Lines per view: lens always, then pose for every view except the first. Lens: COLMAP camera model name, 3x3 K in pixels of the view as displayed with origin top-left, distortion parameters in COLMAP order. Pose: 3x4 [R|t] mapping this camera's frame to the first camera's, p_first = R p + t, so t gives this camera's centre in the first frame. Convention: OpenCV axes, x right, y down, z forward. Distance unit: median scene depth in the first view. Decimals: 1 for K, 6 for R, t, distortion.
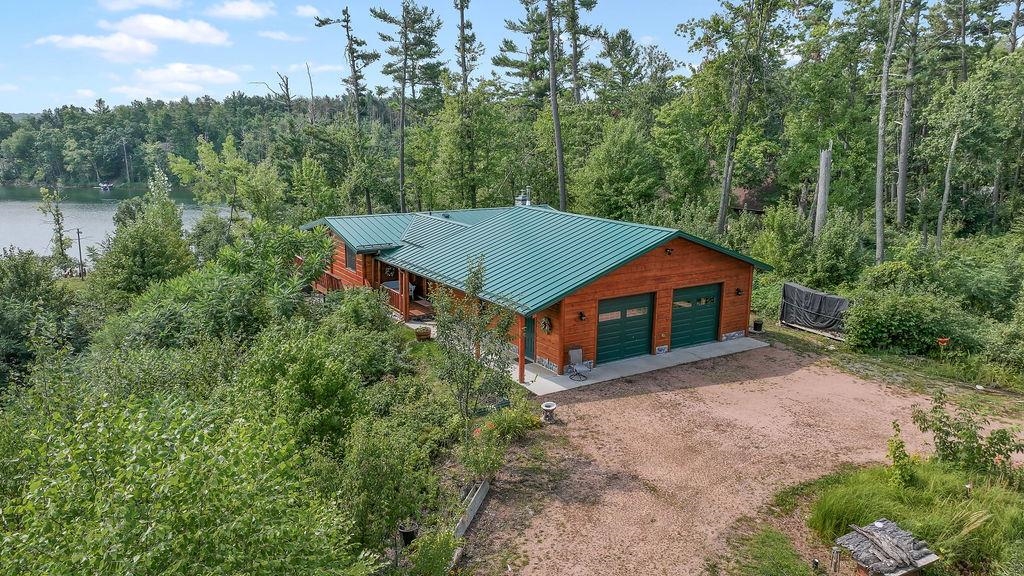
lens RADIAL K [[684.4, 0, 514.5], [0, 684.4, 286.0], [0, 0, 1]] dist [0.001455, -0.004584]
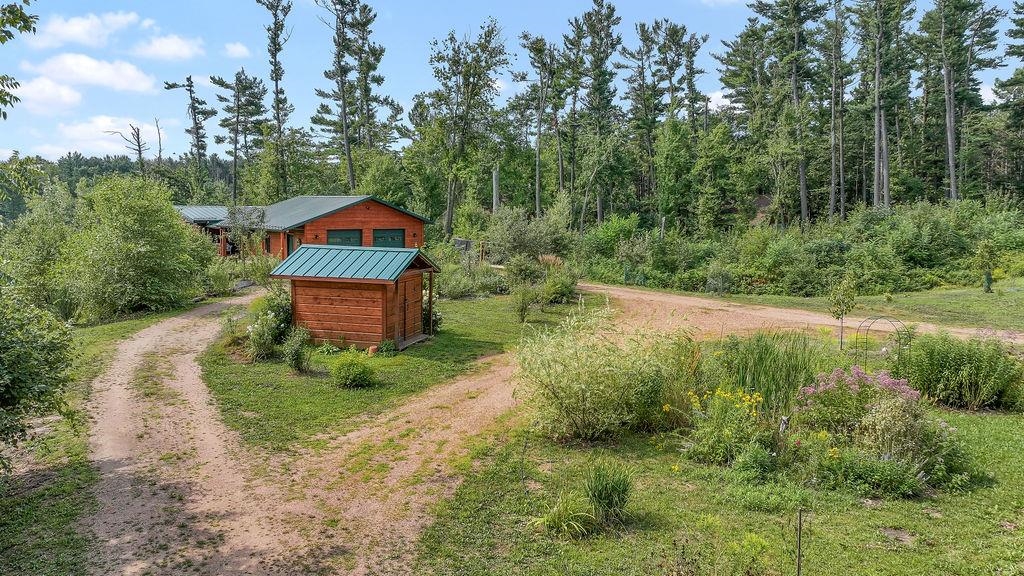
lens RADIAL K [[684.4, 0, 514.5], [0, 684.4, 286.0], [0, 0, 1]] dist [0.001455, -0.004584]
pose [[0.979728, -0.019800, 0.199351, 0.089617], [0.039358, 0.994734, -0.094629, 0.134798], [-0.196428, 0.100557, 0.975348, -0.341199]]
